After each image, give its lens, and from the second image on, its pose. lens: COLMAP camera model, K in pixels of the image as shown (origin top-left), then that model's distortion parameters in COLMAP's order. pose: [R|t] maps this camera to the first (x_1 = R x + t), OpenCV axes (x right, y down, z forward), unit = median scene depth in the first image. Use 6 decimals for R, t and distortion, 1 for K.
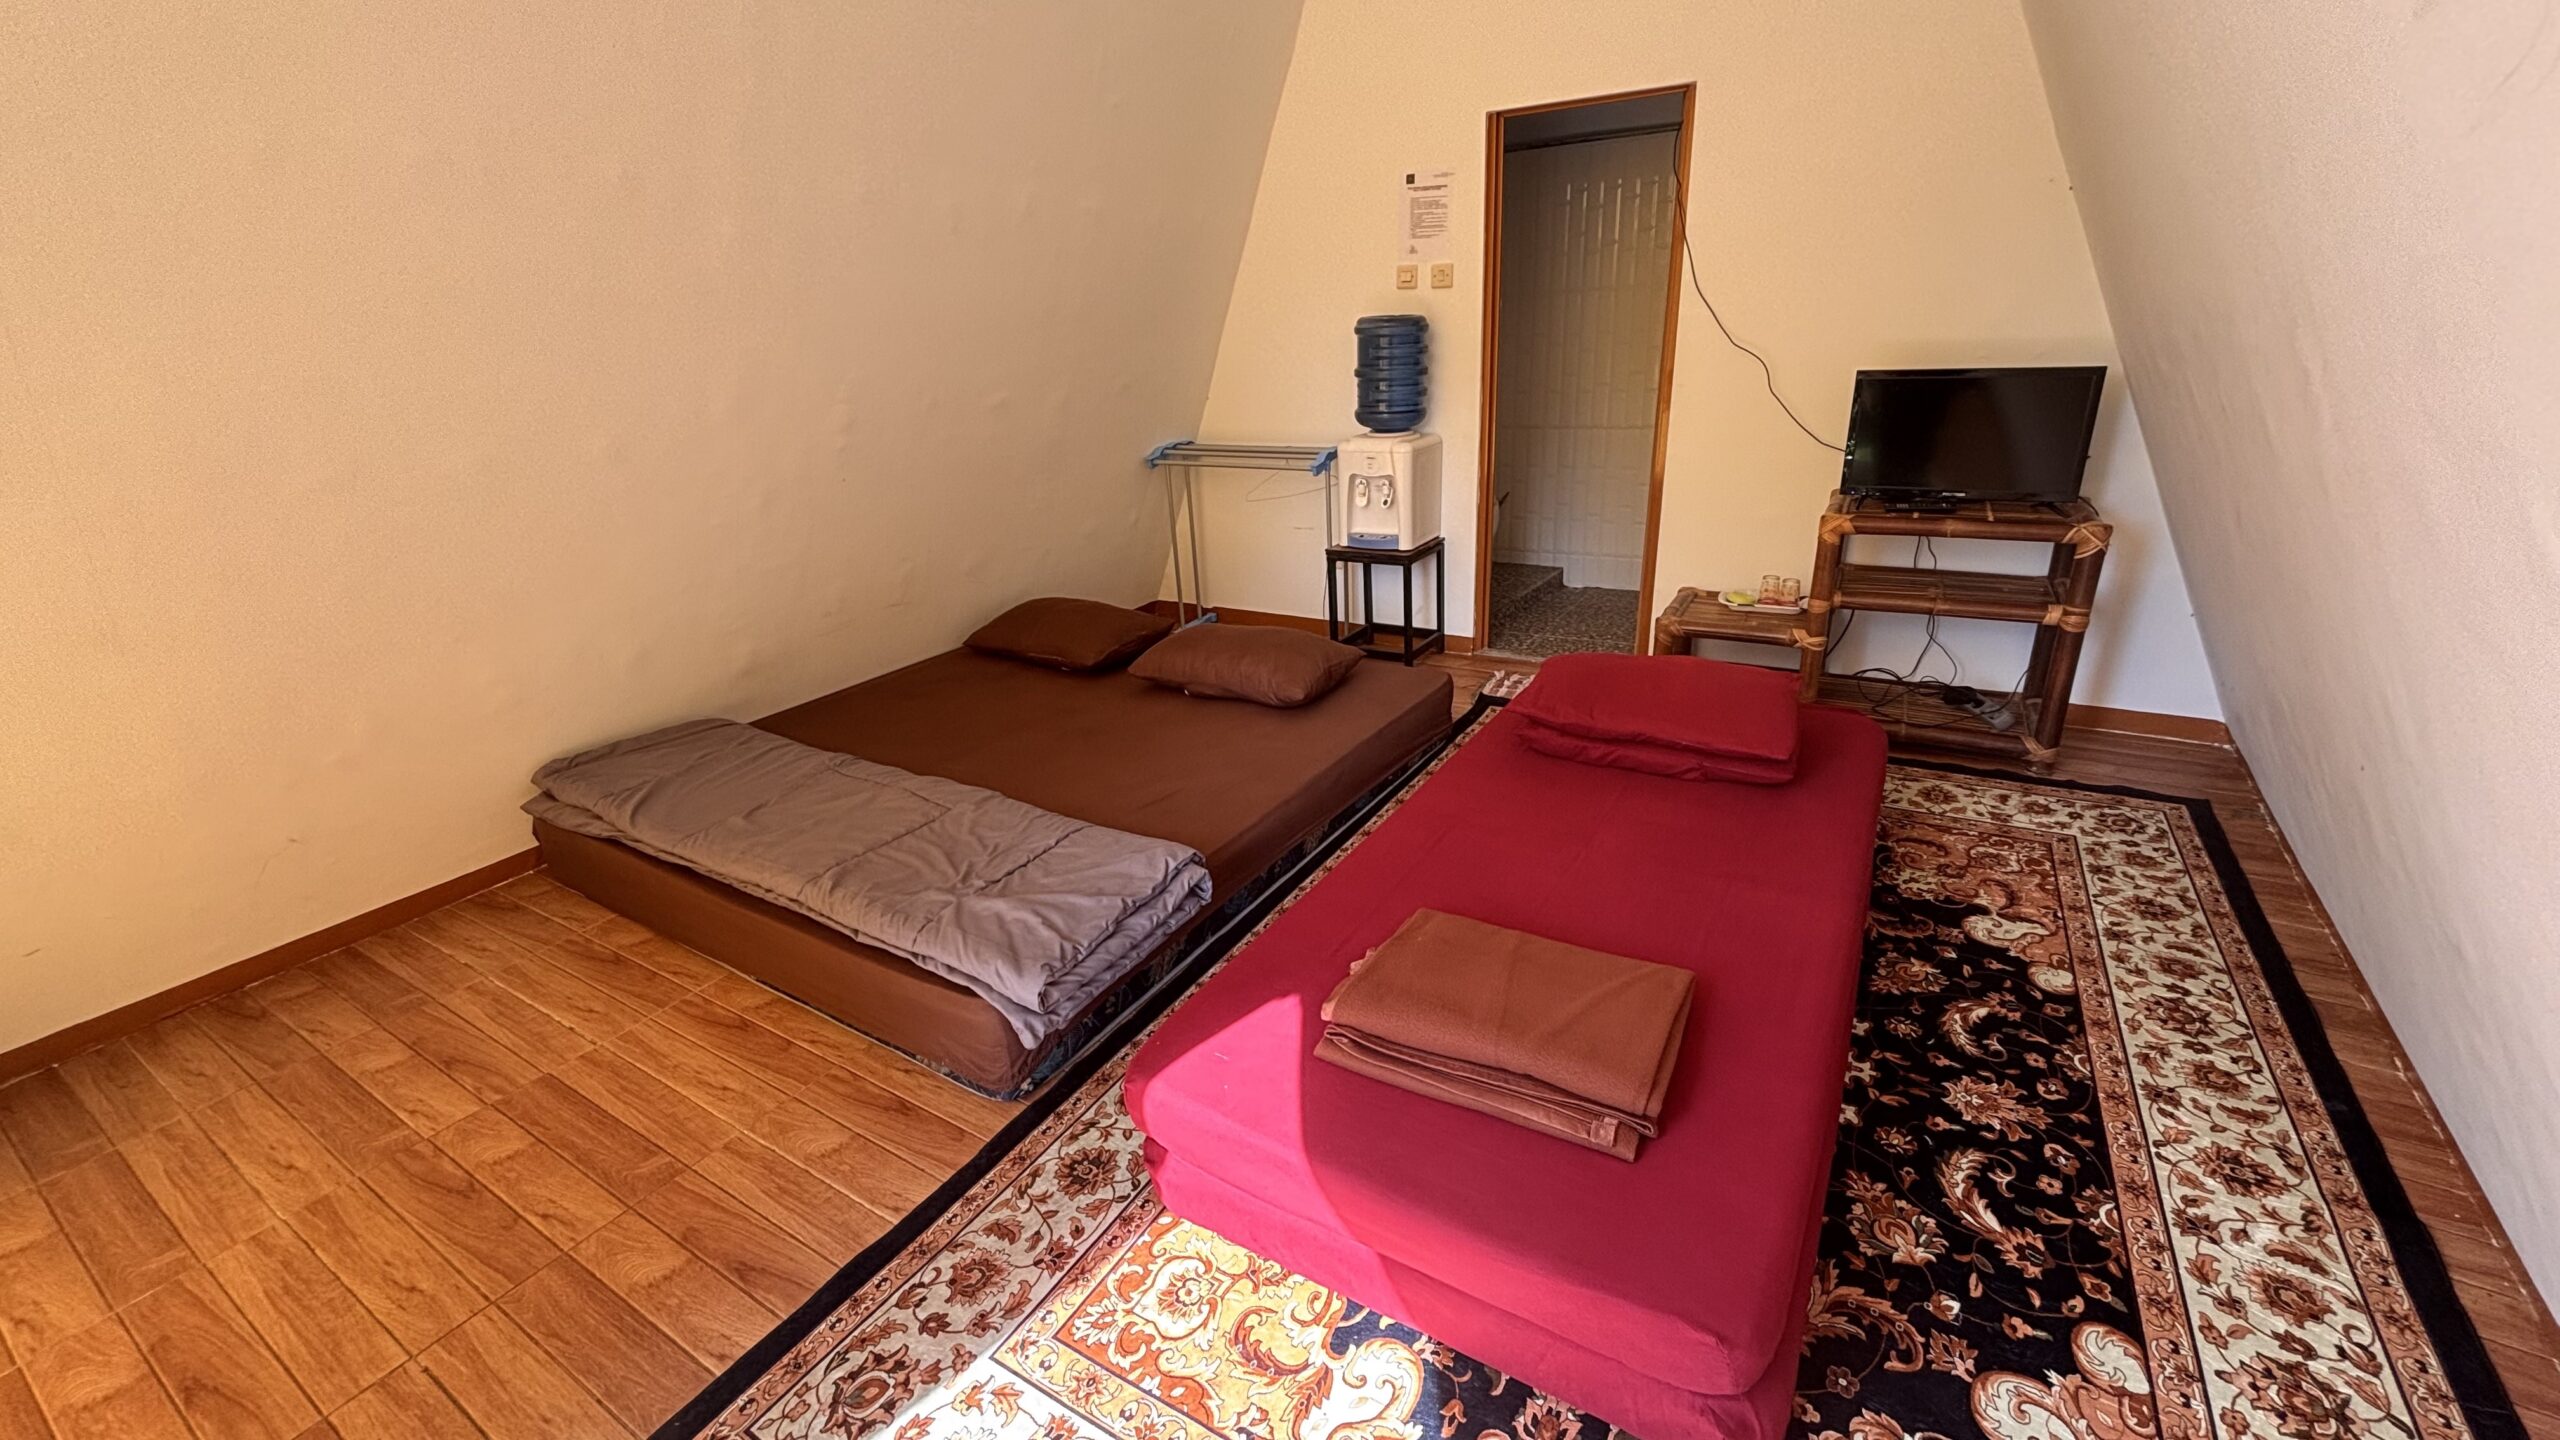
lens RADIAL K [[1031.1, 0, 1257.7], [0, 1031.1, 713.1], [0, 0, 1]] dist [-0.003473, 0.001141]
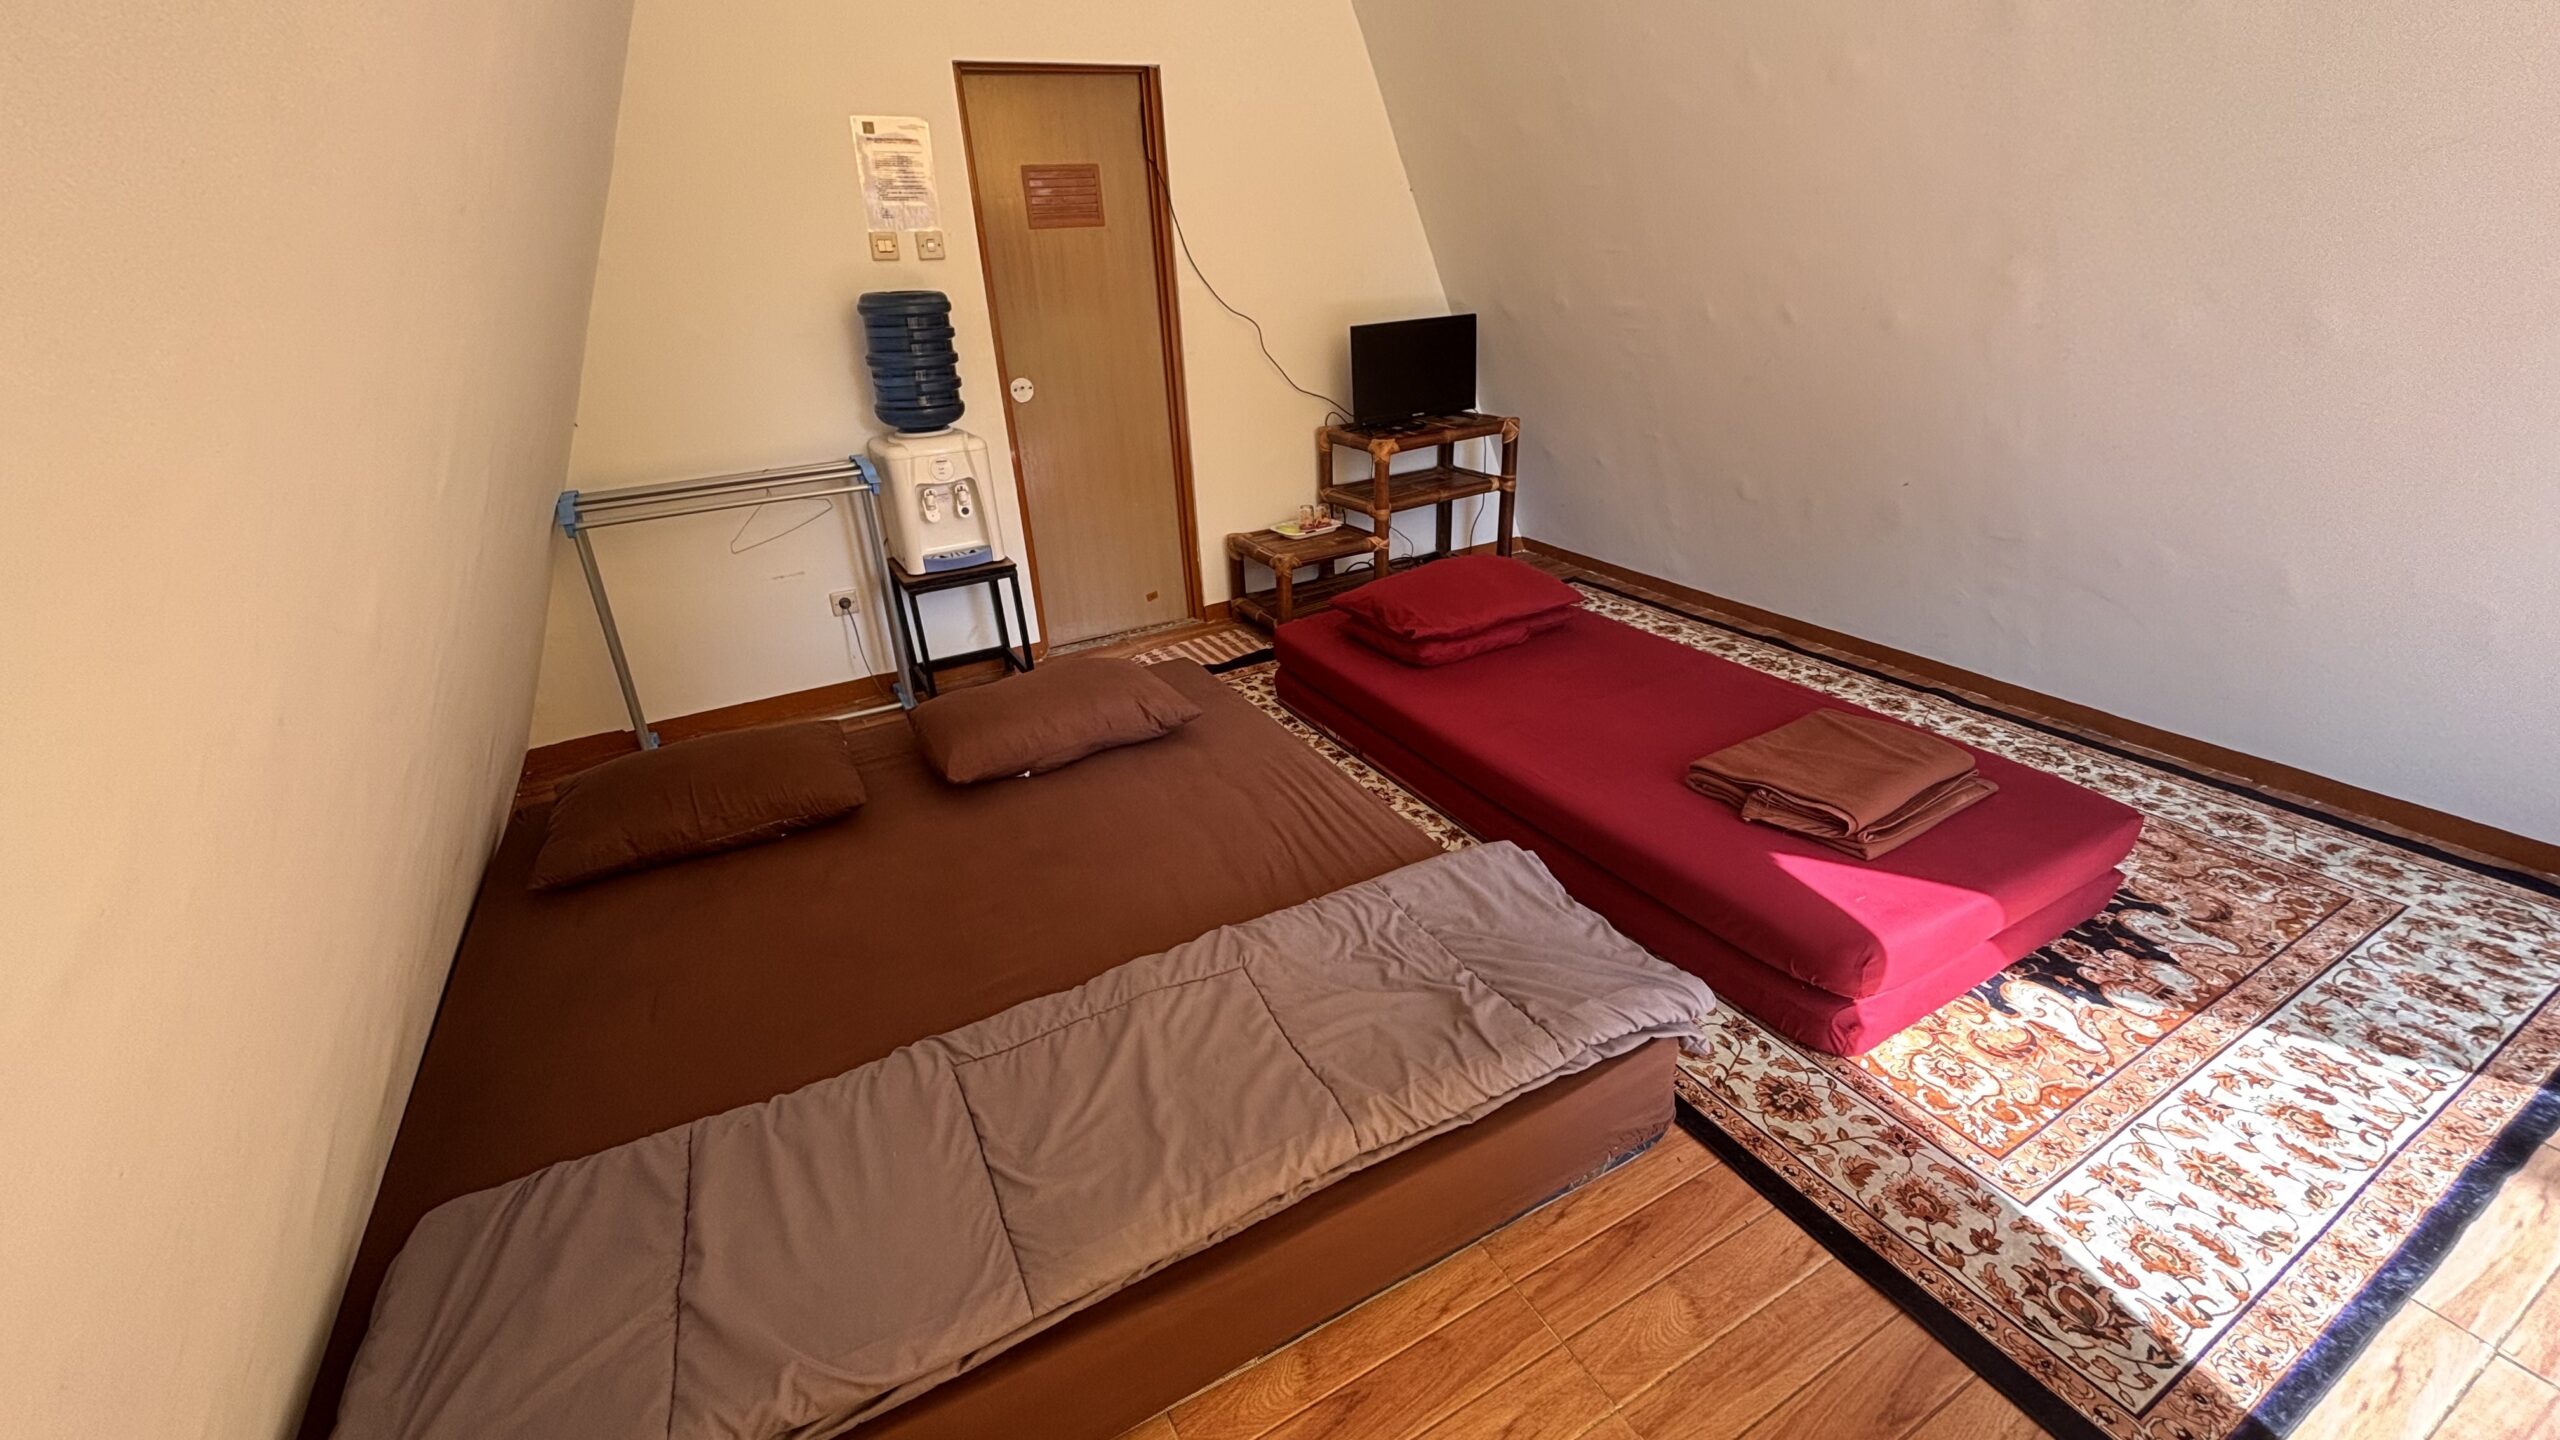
lens RADIAL K [[1031.1, 0, 1269.5], [0, 1031.1, 720.1], [0, 0, 1]] dist [-0.003473, 0.001141]
pose [[0.490624, -0.333684, 0.804949, -1.205909], [0.335496, 0.924895, 0.178918, -0.272659], [-0.804195, 0.182276, 0.565726, 0.837206]]
